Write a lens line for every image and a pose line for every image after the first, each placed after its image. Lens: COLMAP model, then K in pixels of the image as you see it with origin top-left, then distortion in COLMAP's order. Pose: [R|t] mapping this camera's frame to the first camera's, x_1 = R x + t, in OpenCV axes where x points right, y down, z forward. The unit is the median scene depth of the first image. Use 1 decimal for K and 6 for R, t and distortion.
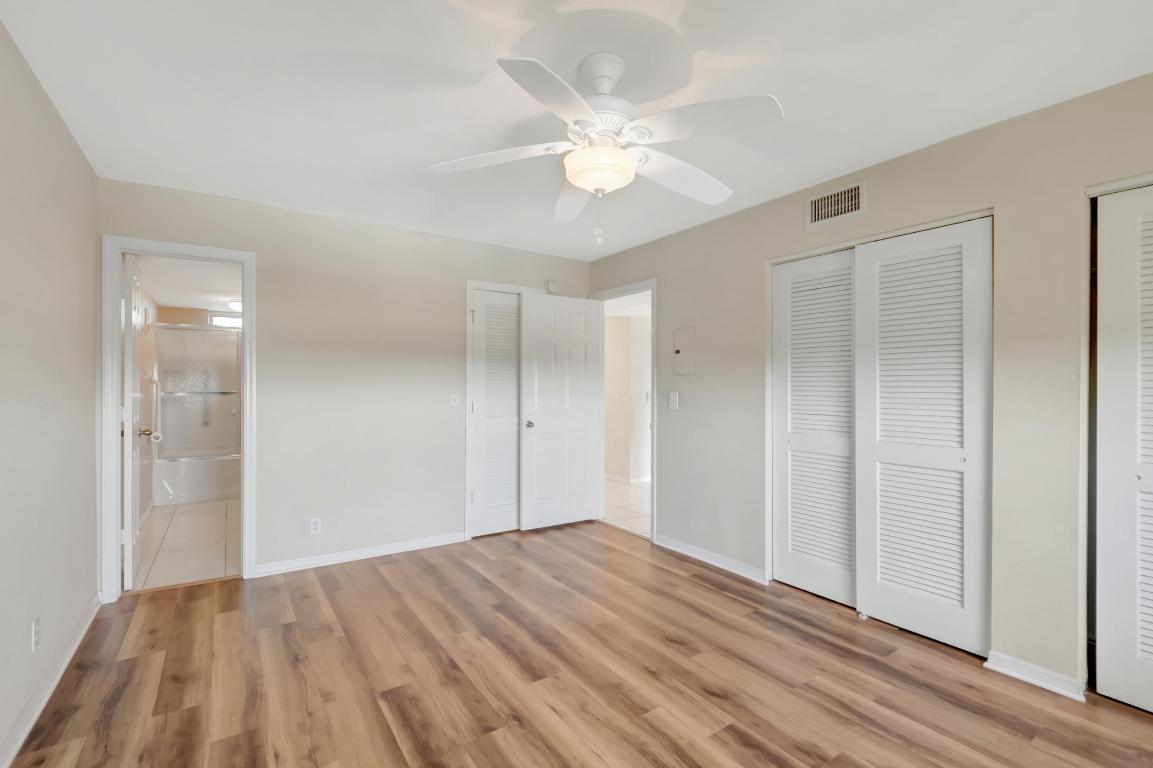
lens RADIAL K [[510.8, 0, 575.7], [0, 510.8, 398.4], [0, 0, 1]] dist [0.027910, -0.019021]
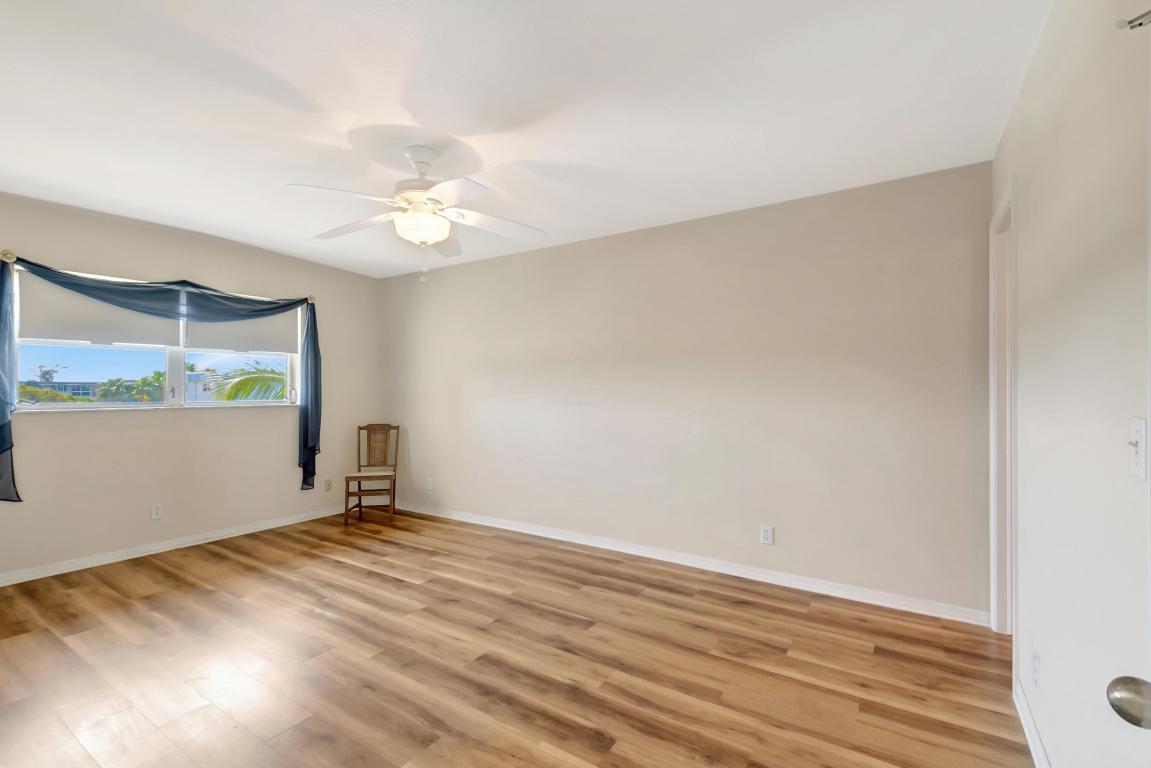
lens RADIAL K [[509.9, 0, 574.7], [0, 509.9, 398.4], [0, 0, 1]] dist [0.027910, -0.019021]
pose [[-0.923402, -0.000695, -0.383834, 0.150080], [-0.015136, 0.999286, 0.034604, -0.037802], [0.383536, 0.037763, -0.922753, 1.882617]]
